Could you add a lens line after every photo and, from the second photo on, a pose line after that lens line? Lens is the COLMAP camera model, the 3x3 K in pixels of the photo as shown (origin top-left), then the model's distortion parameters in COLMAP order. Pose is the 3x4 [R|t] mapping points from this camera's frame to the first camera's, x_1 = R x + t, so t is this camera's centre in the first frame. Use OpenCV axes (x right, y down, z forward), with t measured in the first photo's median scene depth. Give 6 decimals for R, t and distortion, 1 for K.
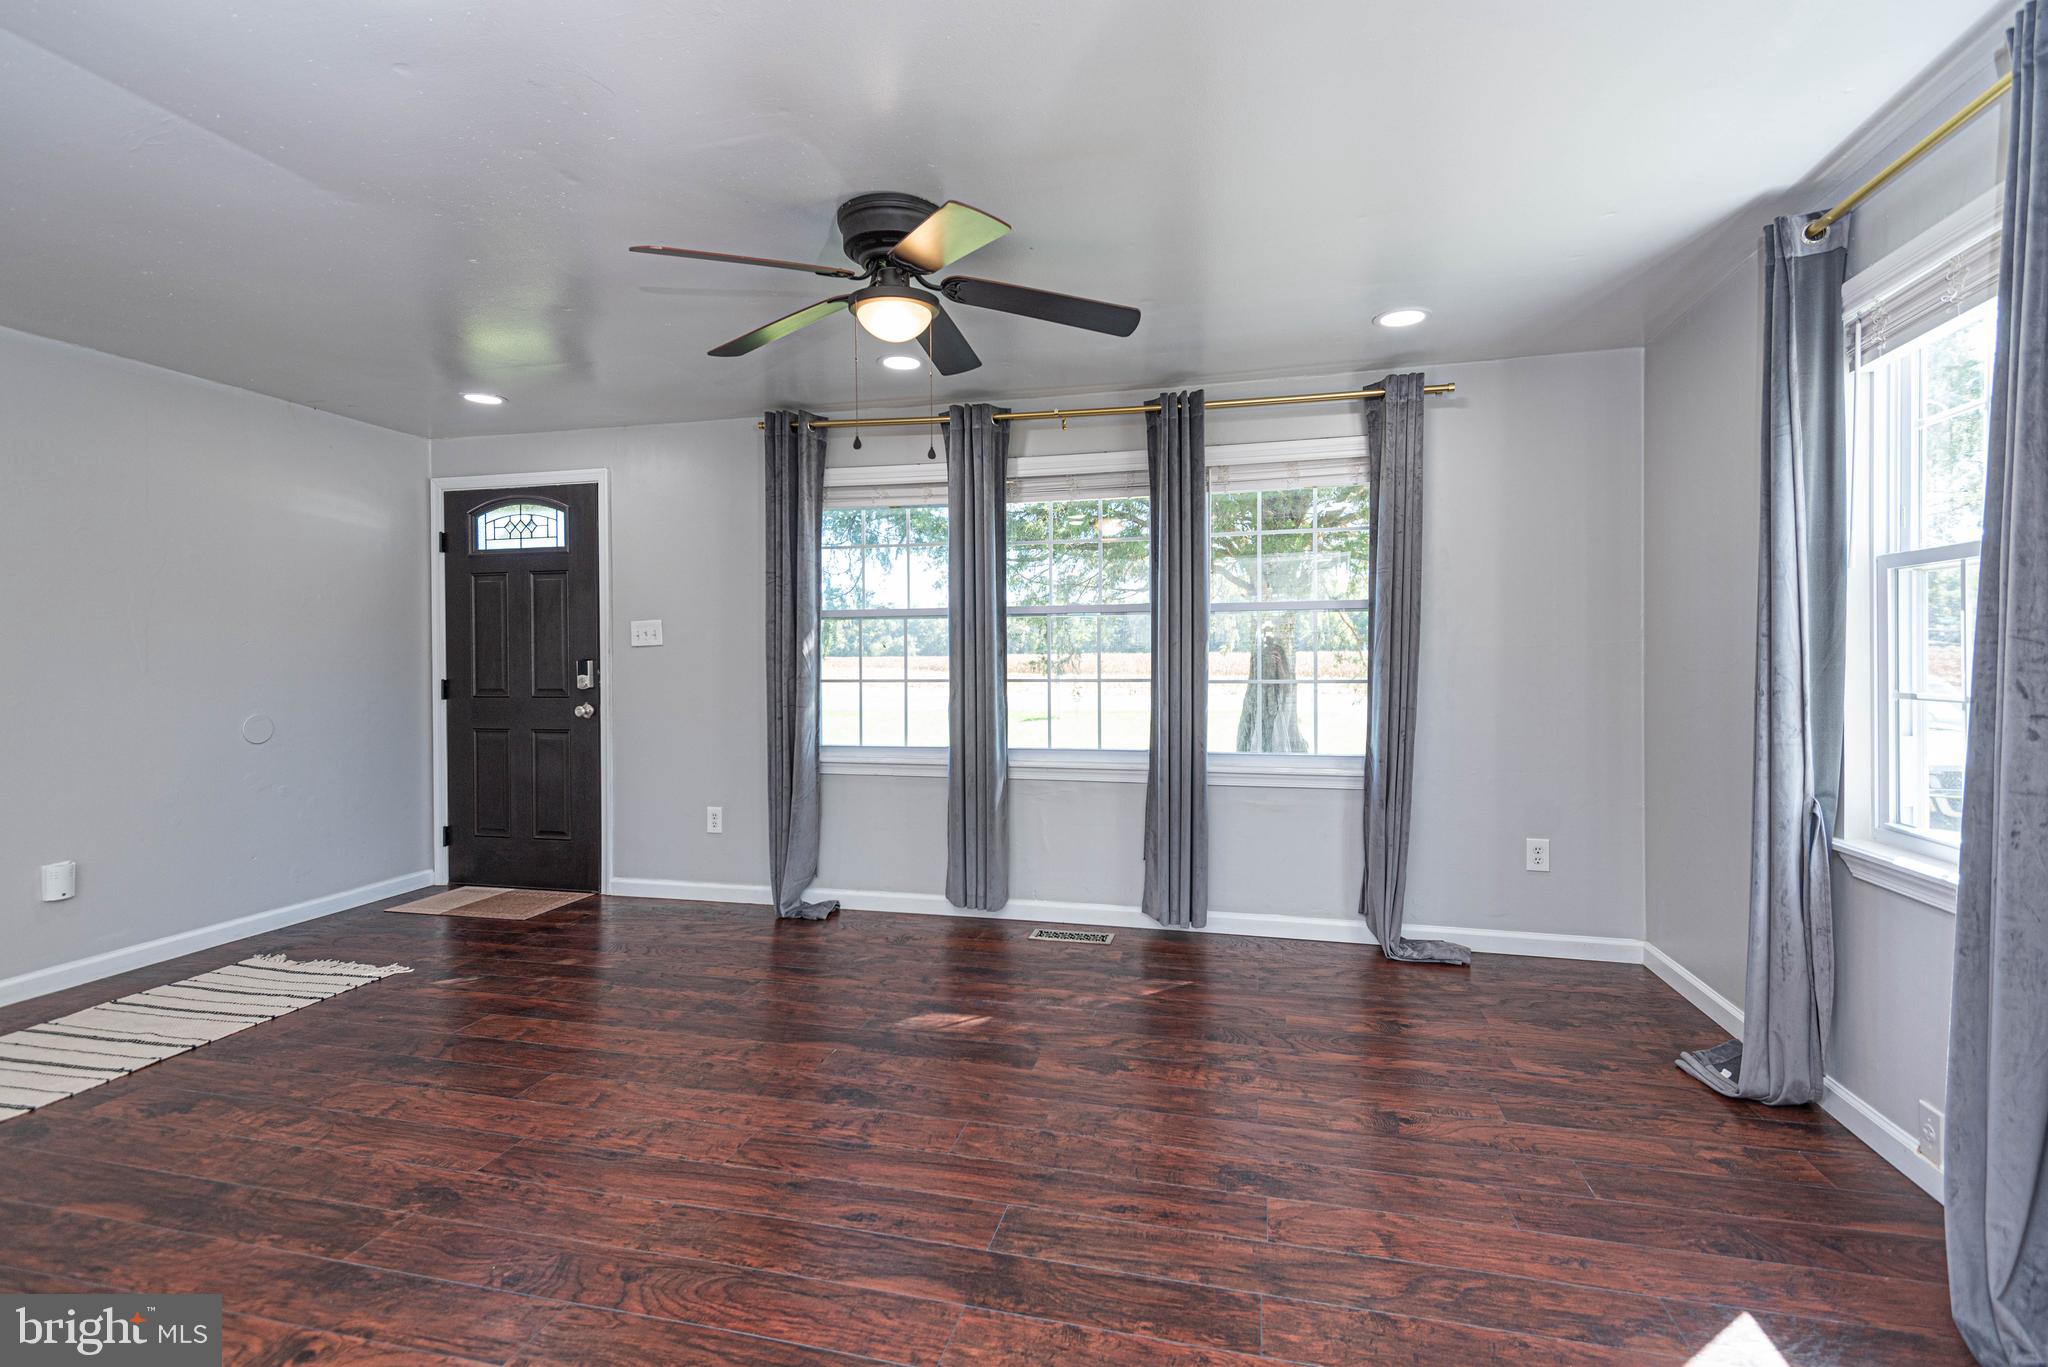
lens RADIAL K [[936.5, 0, 1027.4], [0, 936.5, 682.4], [0, 0, 1]] dist [0.032778, -0.014769]
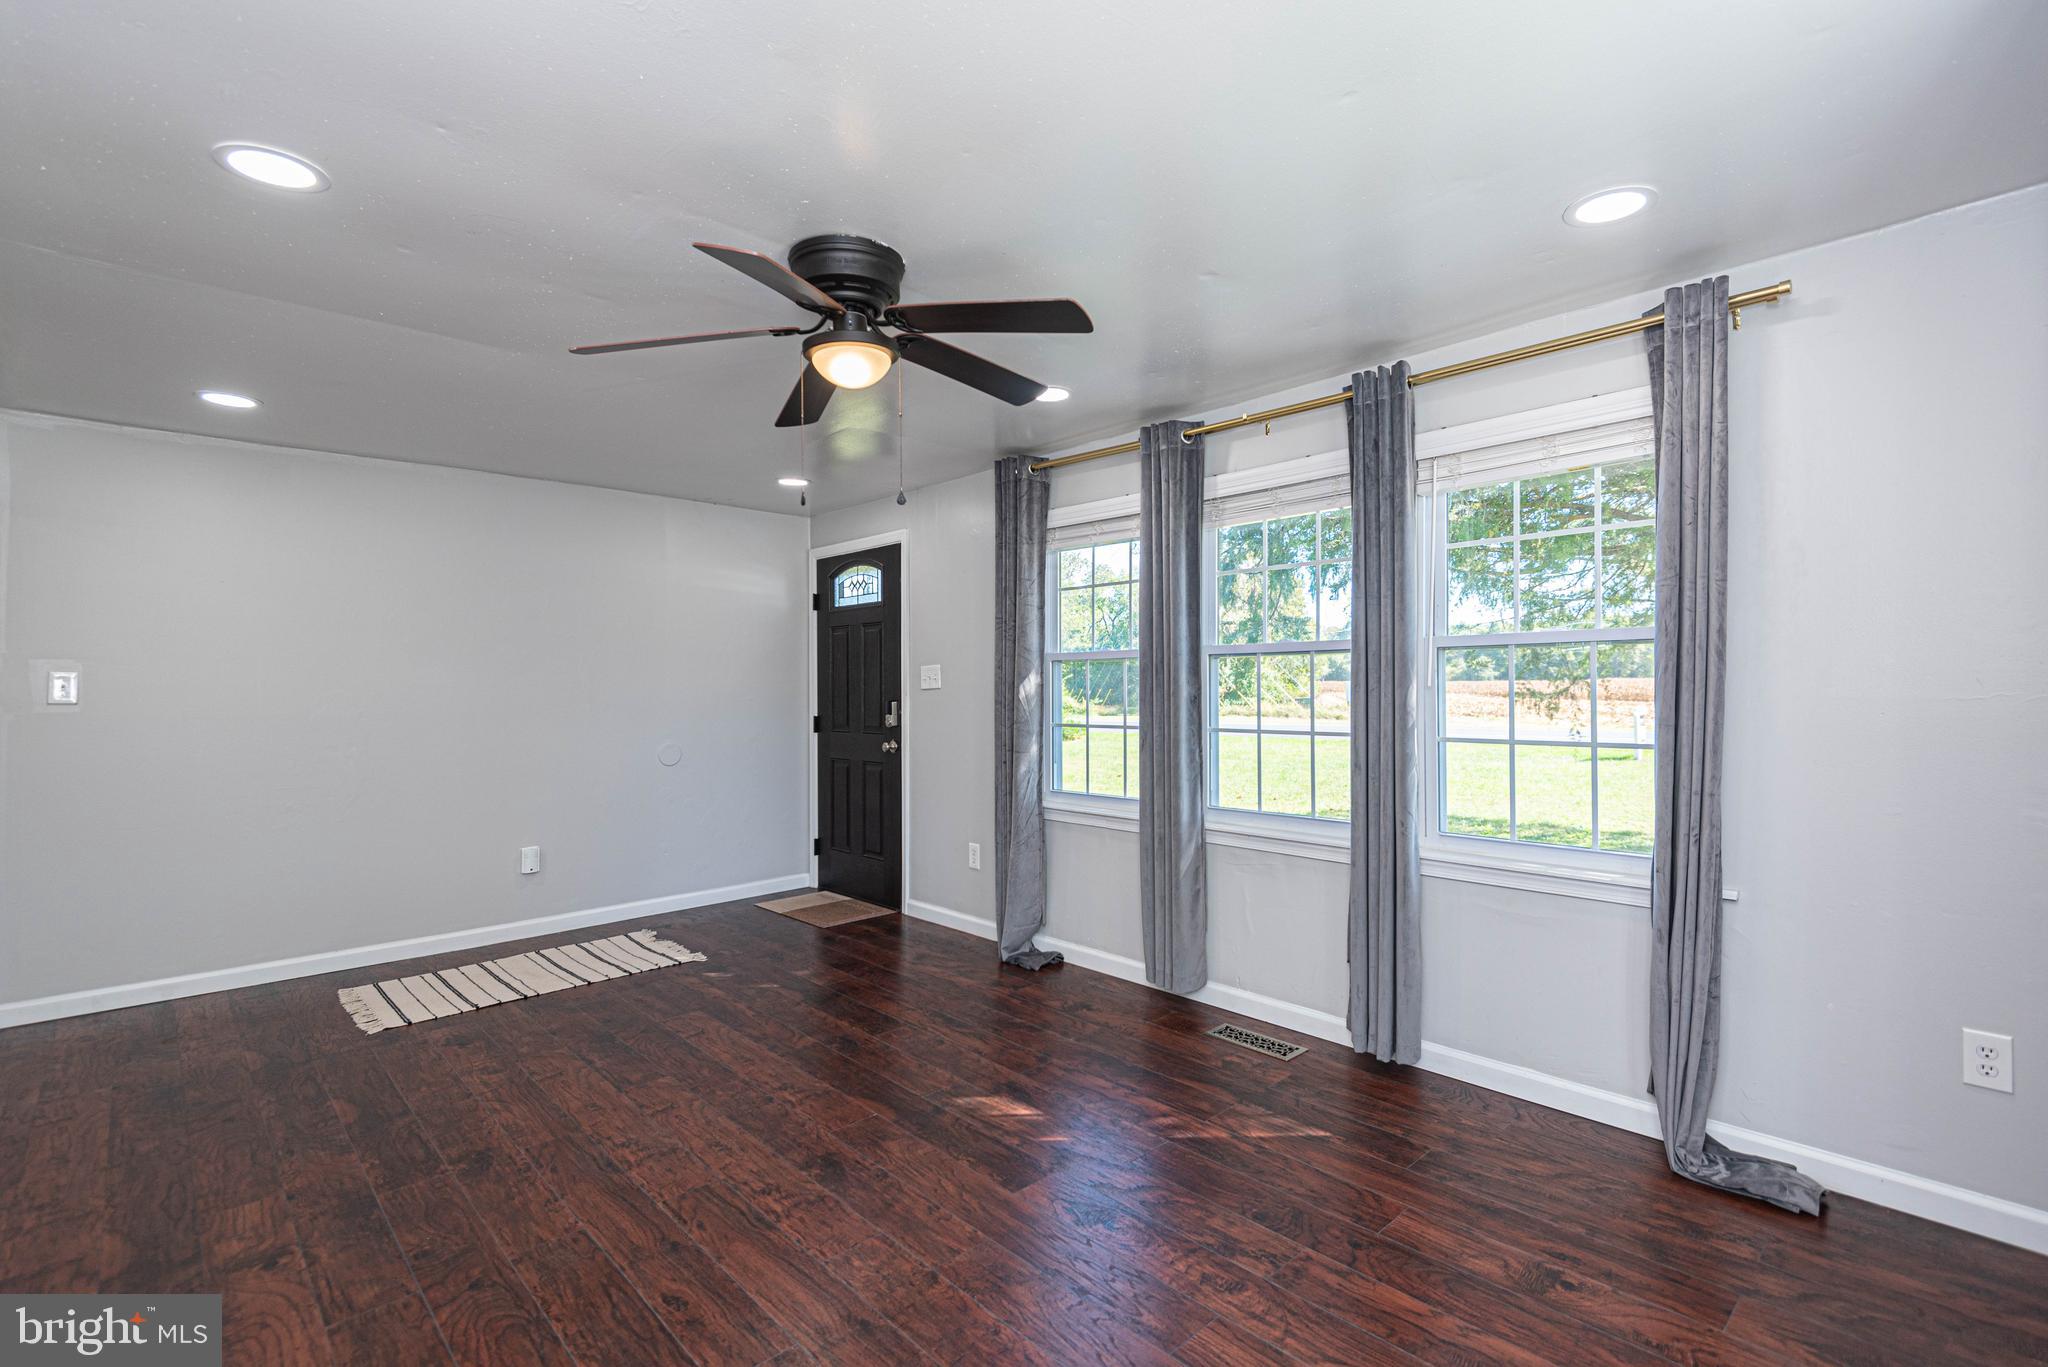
lens RADIAL K [[940.5, 0, 1050.0], [0, 940.5, 691.6], [0, 0, 1]] dist [0.030309, -0.016006]
pose [[0.845506, 0.000702, -0.533965, 0.378045], [-0.008262, 0.999897, -0.011768, -0.031035], [0.533902, 0.014361, 0.845425, 0.206033]]
